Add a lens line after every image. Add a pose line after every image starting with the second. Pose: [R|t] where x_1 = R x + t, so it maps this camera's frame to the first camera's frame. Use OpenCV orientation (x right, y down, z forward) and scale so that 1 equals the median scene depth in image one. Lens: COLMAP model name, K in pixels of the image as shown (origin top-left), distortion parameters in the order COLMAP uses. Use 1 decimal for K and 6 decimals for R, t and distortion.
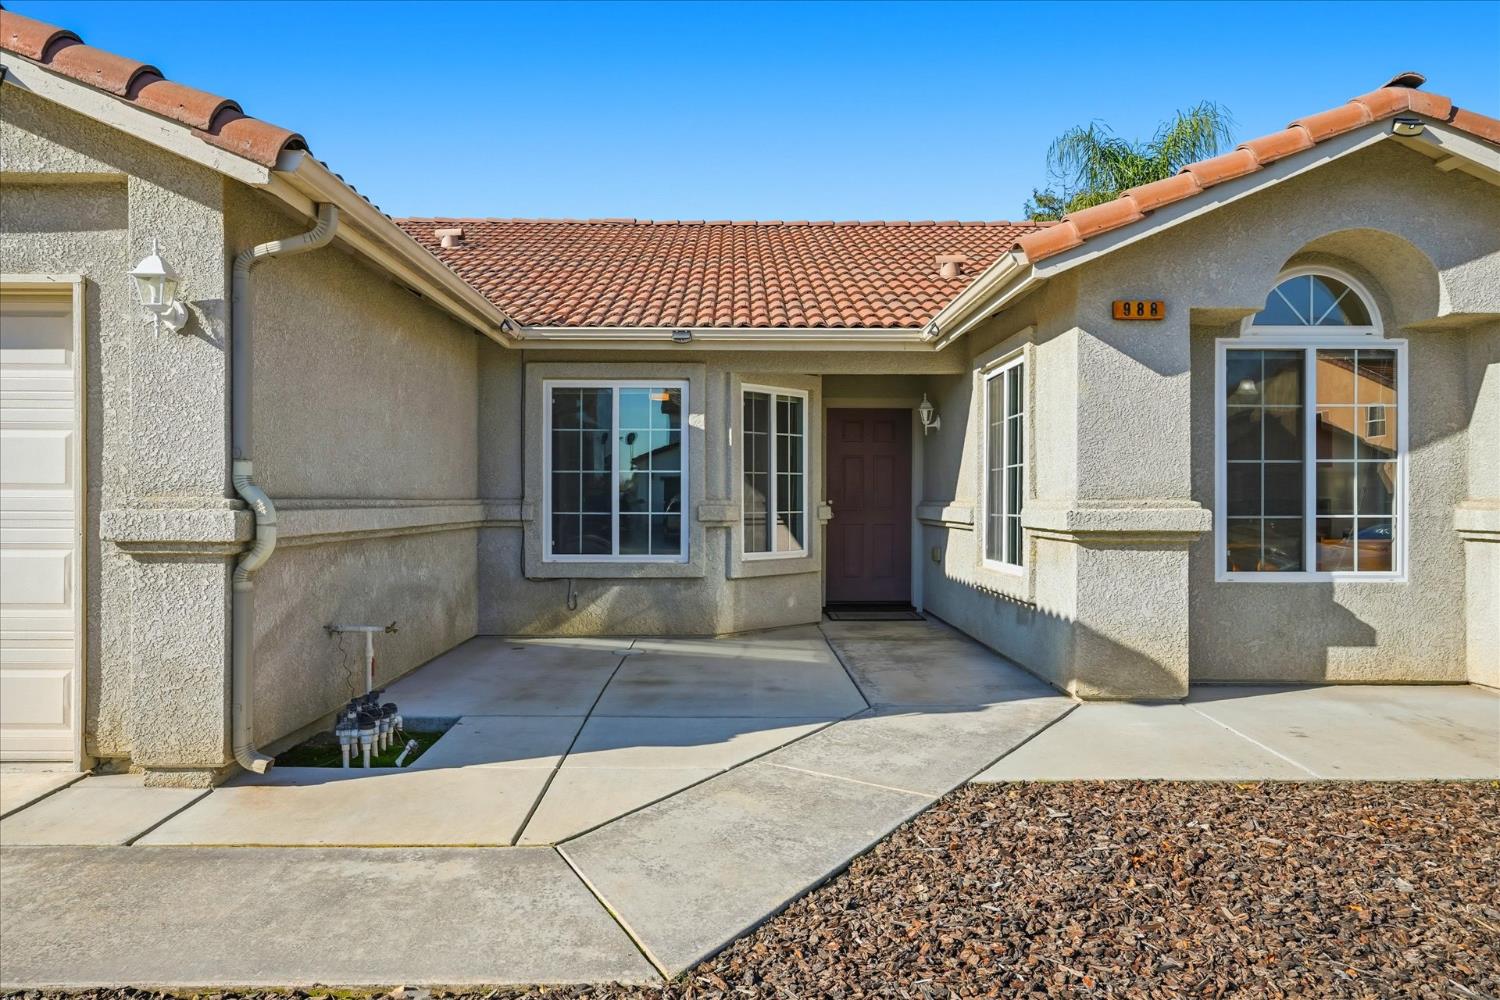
lens RADIAL K [[778.2, 0, 750.0], [0, 778.2, 500.0], [0, 0, 1]] dist [0.005105, 0.001846]
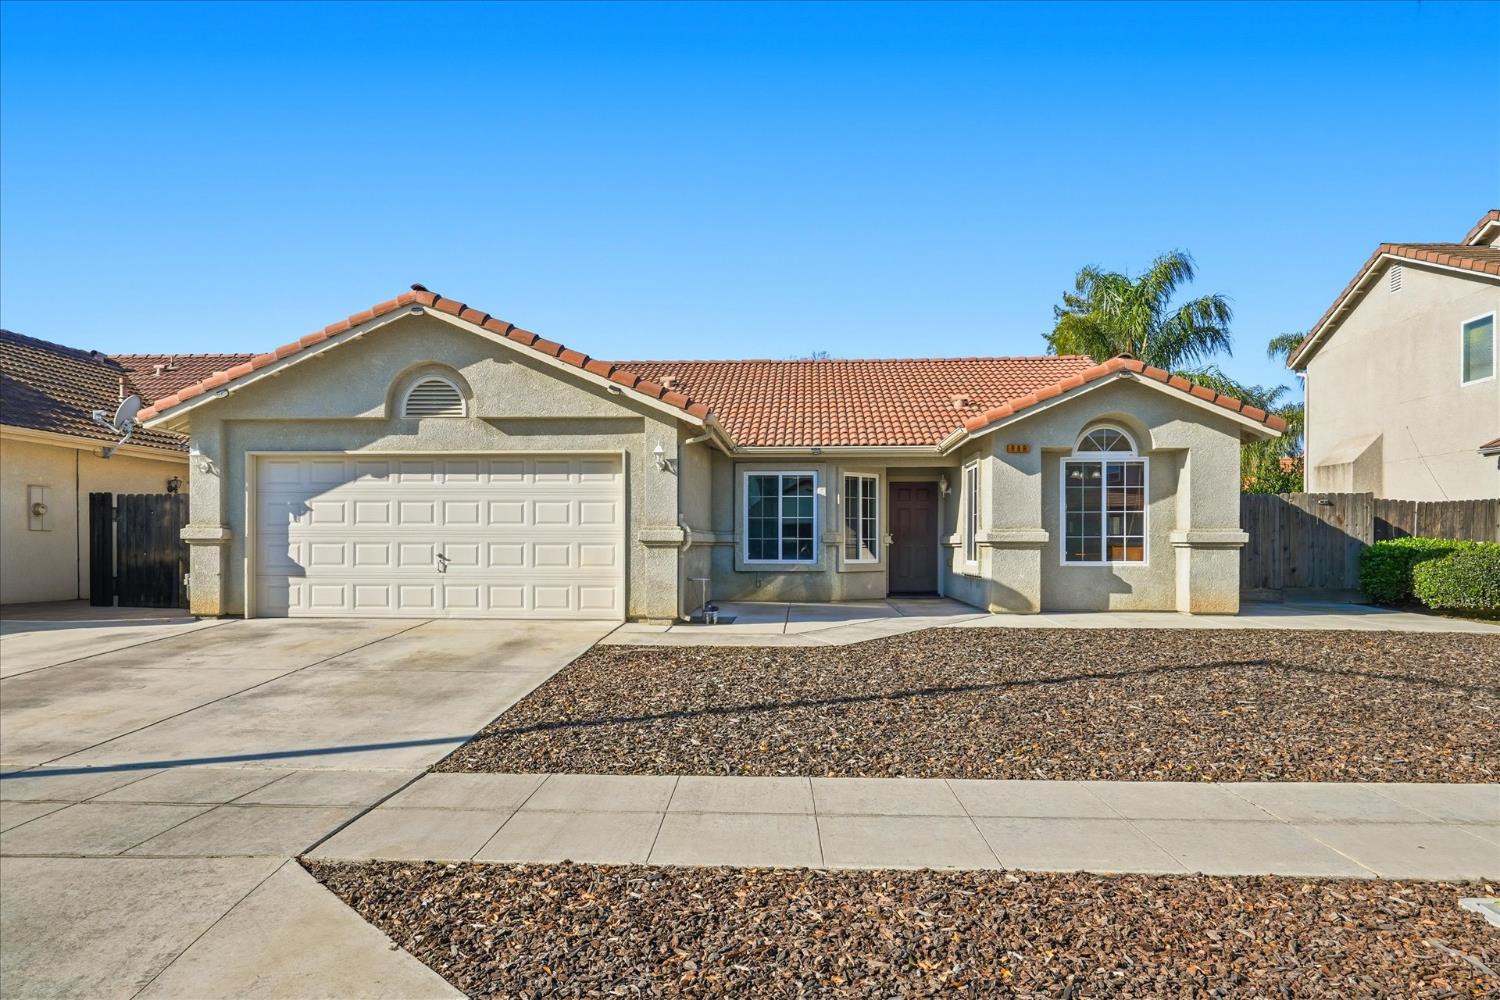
lens RADIAL K [[763.1, 0, 770.7], [0, 763.1, 520.6], [0, 0, 1]] dist [-0.002913, -0.000330]
pose [[0.997446, -0.002103, -0.071397, -0.073403], [-0.000394, 0.999389, -0.034936, 0.048169], [0.071427, 0.034875, 0.996836, -1.157144]]
